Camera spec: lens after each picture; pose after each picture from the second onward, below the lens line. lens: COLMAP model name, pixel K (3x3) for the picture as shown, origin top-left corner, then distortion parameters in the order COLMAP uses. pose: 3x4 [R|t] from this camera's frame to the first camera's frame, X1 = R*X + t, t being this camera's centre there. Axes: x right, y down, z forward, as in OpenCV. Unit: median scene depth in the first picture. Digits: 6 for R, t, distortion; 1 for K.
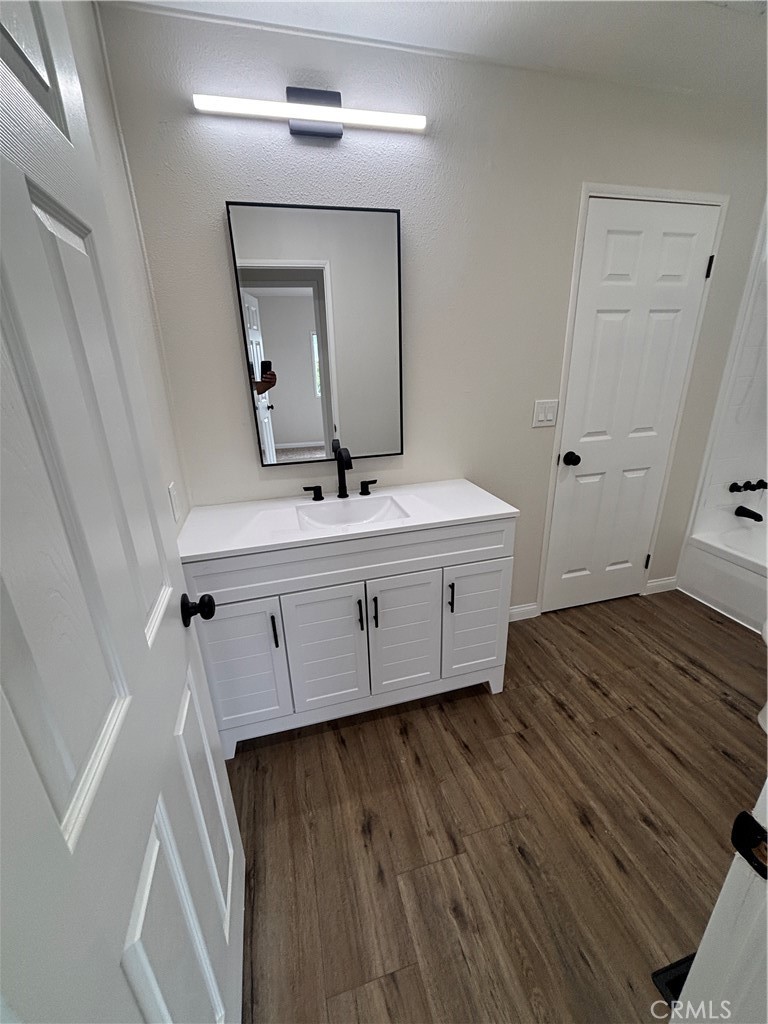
lens RADIAL K [[414.3, 0, 384.0], [0, 414.3, 512.0], [0, 0, 1]] dist [-0.018568, 0.000039]
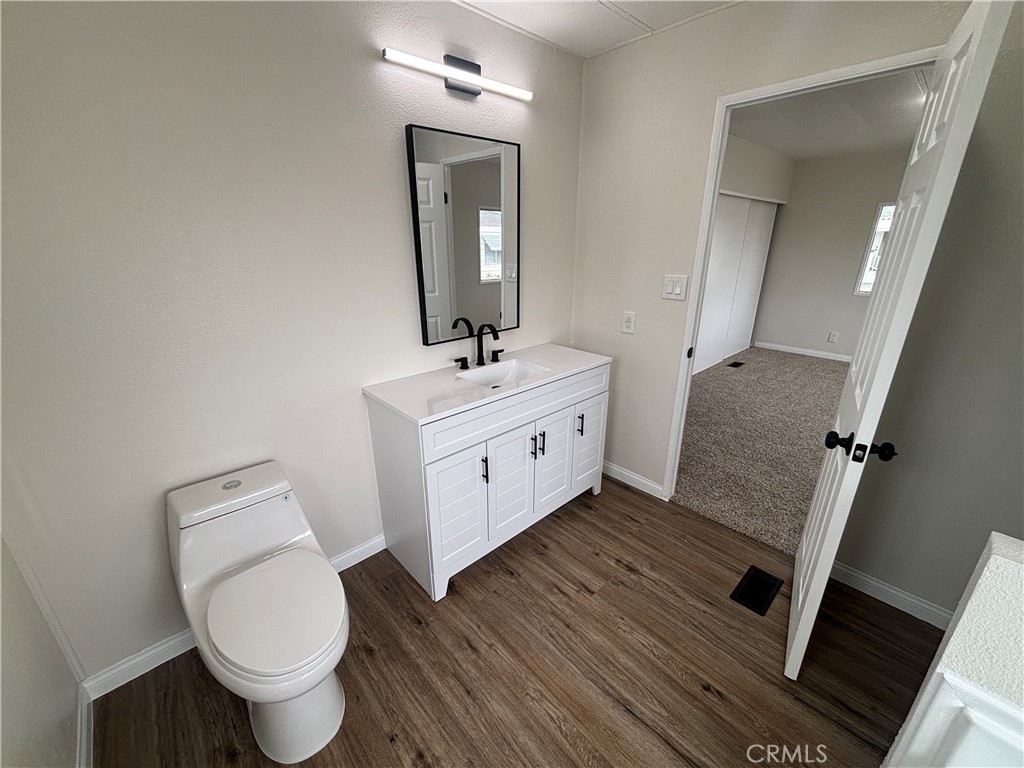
lens RADIAL K [[411.4, 0, 512.3], [0, 411.4, 380.3], [0, 0, 1]] dist [-0.046006, 0.000026]
pose [[0.884913, -0.116606, 0.450924, -0.671655], [0.138562, 0.990227, -0.015855, 0.048179], [-0.444668, 0.076511, 0.892421, -0.152719]]
